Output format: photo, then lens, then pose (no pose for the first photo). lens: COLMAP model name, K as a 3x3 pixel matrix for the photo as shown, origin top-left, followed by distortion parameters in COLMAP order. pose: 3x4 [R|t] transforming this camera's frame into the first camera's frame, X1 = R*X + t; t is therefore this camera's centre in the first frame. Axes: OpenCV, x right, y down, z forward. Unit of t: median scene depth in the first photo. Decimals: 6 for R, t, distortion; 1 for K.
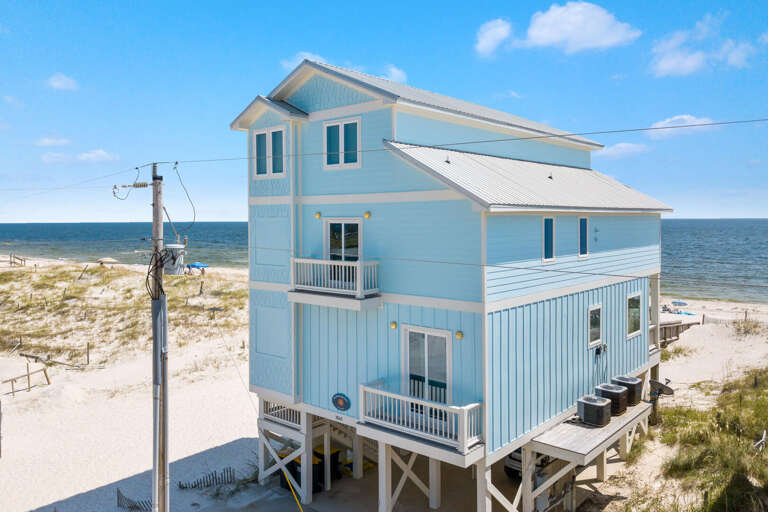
lens RADIAL K [[585.9, 0, 383.4], [0, 585.9, 250.6], [0, 0, 1]] dist [0.027559, -0.004959]
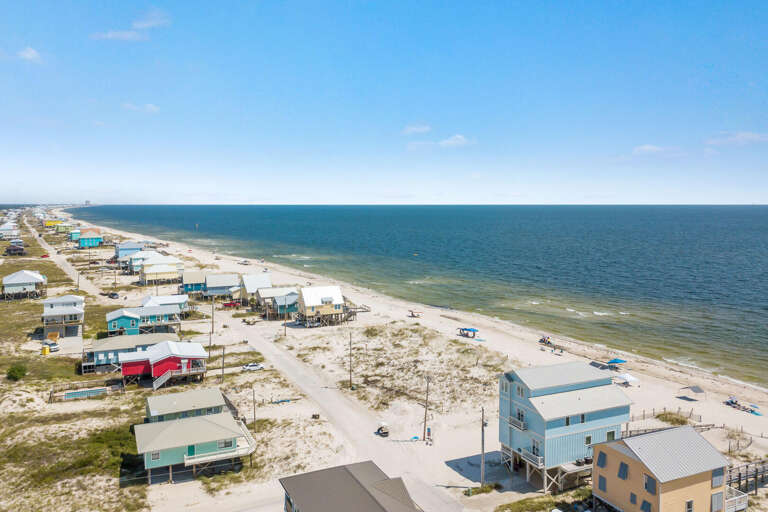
lens RADIAL K [[585.9, 0, 377.1], [0, 585.9, 259.0], [0, 0, 1]] dist [0.027559, -0.004959]
pose [[0.903454, 0.031024, -0.427562, 0.737376], [-0.015186, 0.999068, 0.040404, -1.217911], [0.428417, -0.030010, 0.903083, -3.101681]]
